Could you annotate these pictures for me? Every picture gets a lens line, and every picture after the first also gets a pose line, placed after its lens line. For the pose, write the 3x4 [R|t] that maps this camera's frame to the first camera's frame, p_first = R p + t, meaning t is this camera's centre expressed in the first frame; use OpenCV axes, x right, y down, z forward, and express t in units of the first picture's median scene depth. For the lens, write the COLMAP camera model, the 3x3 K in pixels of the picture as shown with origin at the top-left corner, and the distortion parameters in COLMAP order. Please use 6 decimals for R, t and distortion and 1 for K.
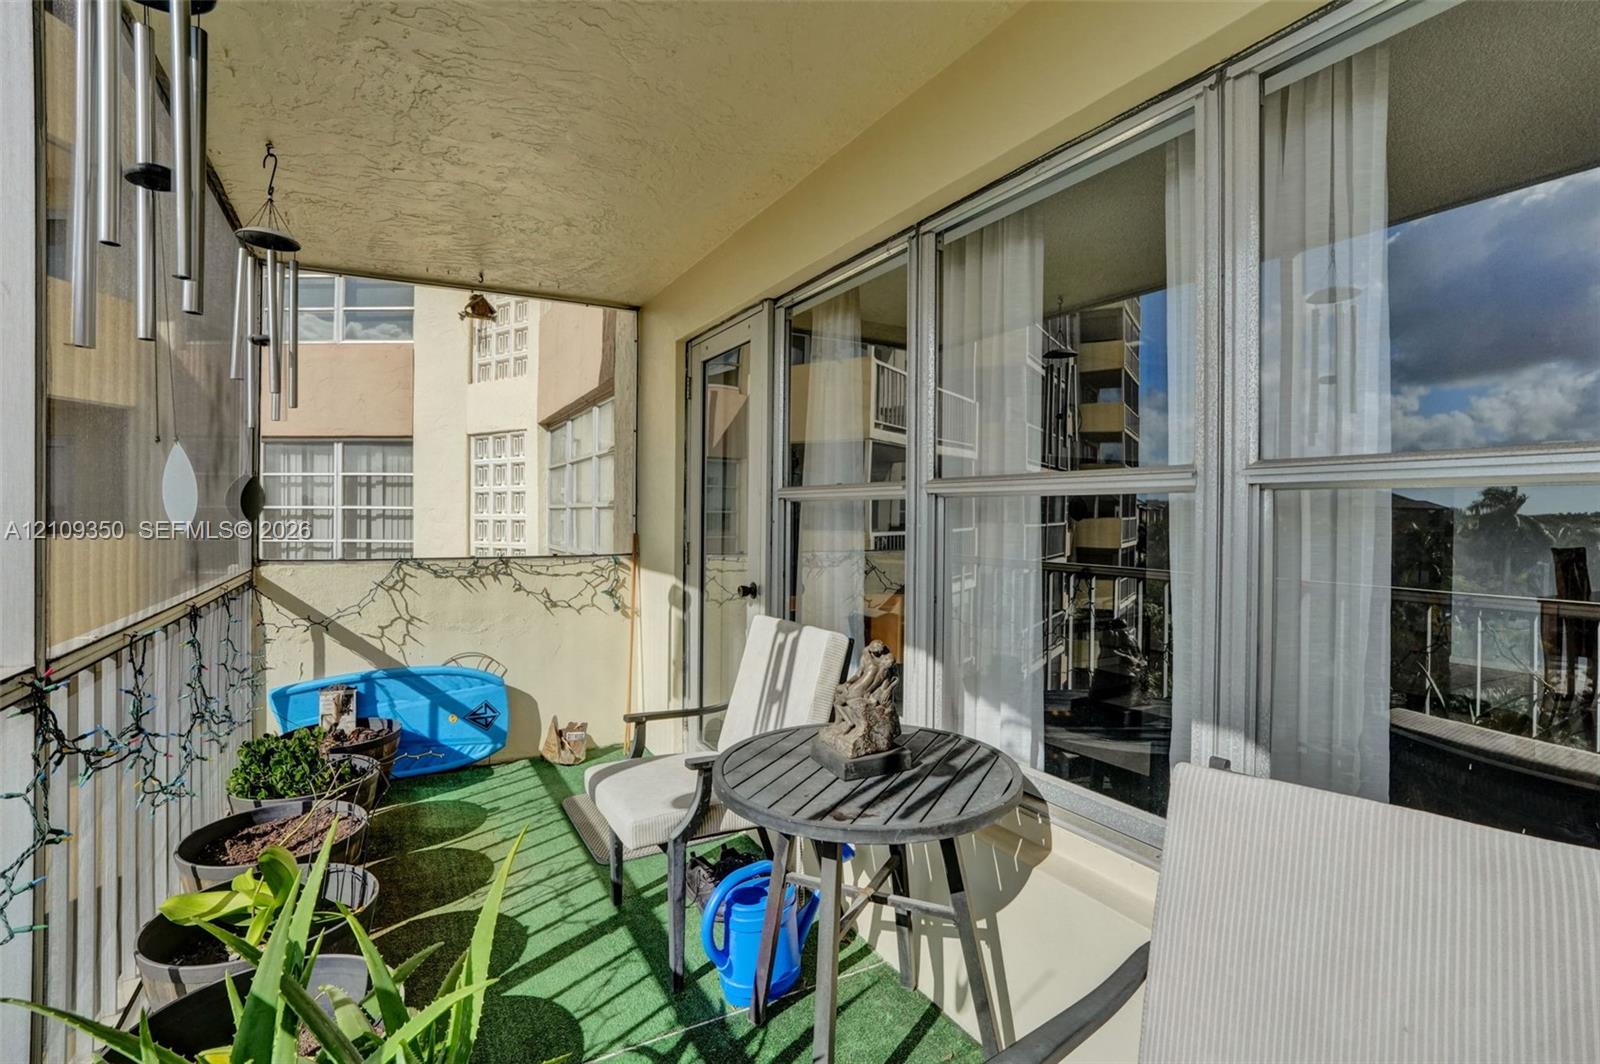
lens RADIAL K [[772.4, 0, 803.8], [0, 772.4, 522.4], [0, 0, 1]] dist [-0.051973, 0.023325]
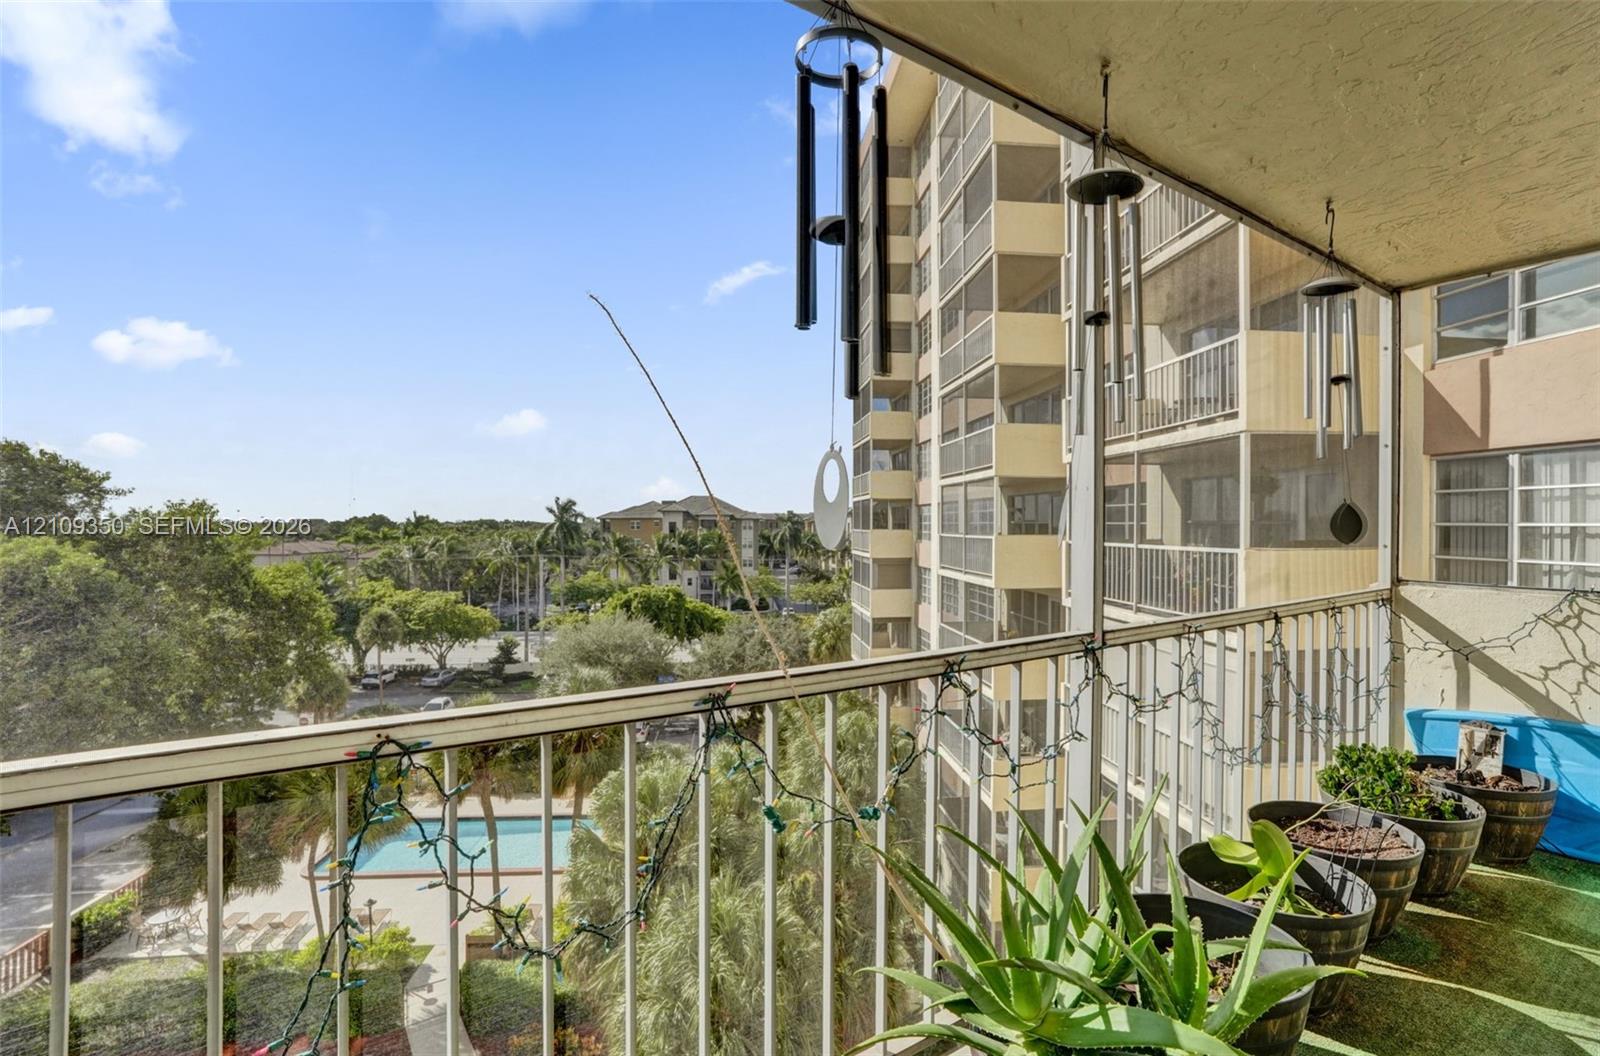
lens RADIAL K [[813.4, 0, 808.6], [0, 813.4, 526.2], [0, 0, 1]] dist [-0.001125, 0.000245]
pose [[0.088623, -0.001826, -0.996064, 0.290391], [-0.009623, 0.999950, -0.002689, -0.011531], [0.996019, 0.009824, 0.088601, 0.099653]]
